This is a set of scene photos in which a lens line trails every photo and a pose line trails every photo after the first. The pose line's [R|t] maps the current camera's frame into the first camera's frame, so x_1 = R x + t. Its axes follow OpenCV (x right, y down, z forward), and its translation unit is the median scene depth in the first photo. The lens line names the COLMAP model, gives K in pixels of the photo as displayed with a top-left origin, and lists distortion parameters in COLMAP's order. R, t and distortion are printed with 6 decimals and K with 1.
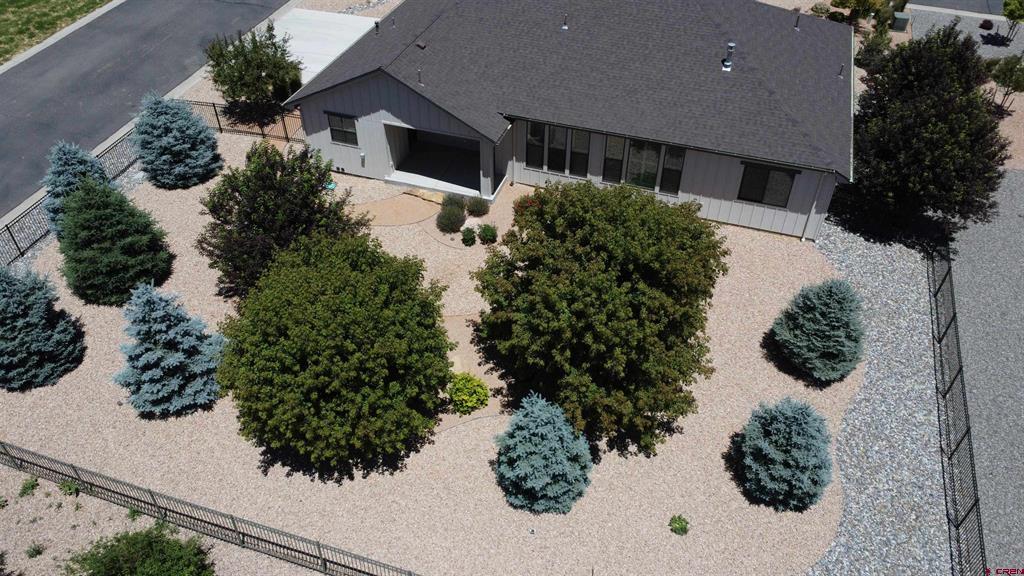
lens RADIAL K [[773.2, 0, 512.0], [0, 773.2, 288.0], [0, 0, 1]] dist [0.002845, -0.011371]
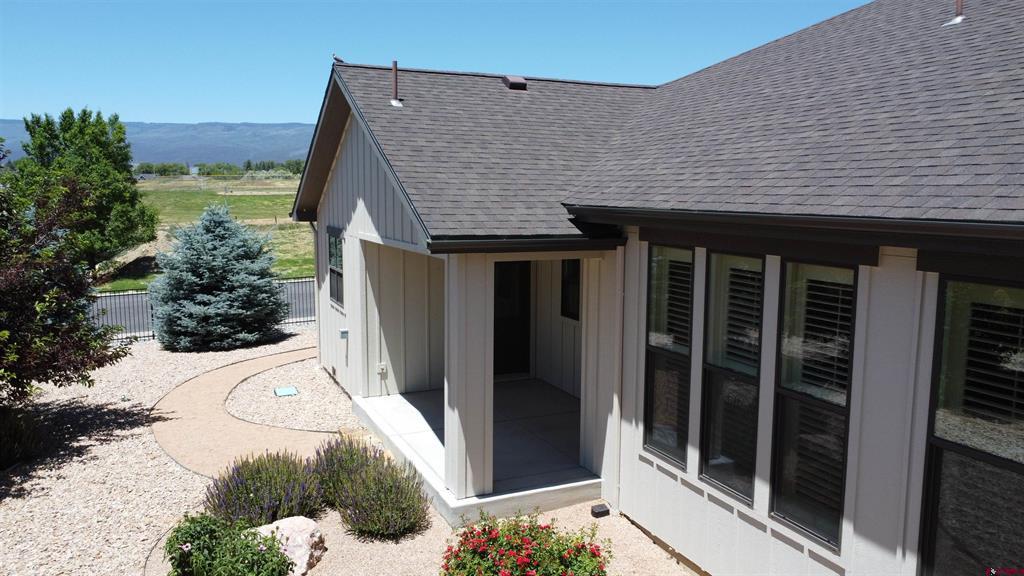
lens RADIAL K [[773.2, 0, 512.0], [0, 773.2, 288.0], [0, 0, 1]] dist [0.002845, -0.011371]
pose [[0.682581, 0.095233, -0.724579, 0.169521], [-0.491606, 0.793452, -0.358827, -0.089553], [0.540746, 0.601136, 0.588412, 0.821600]]
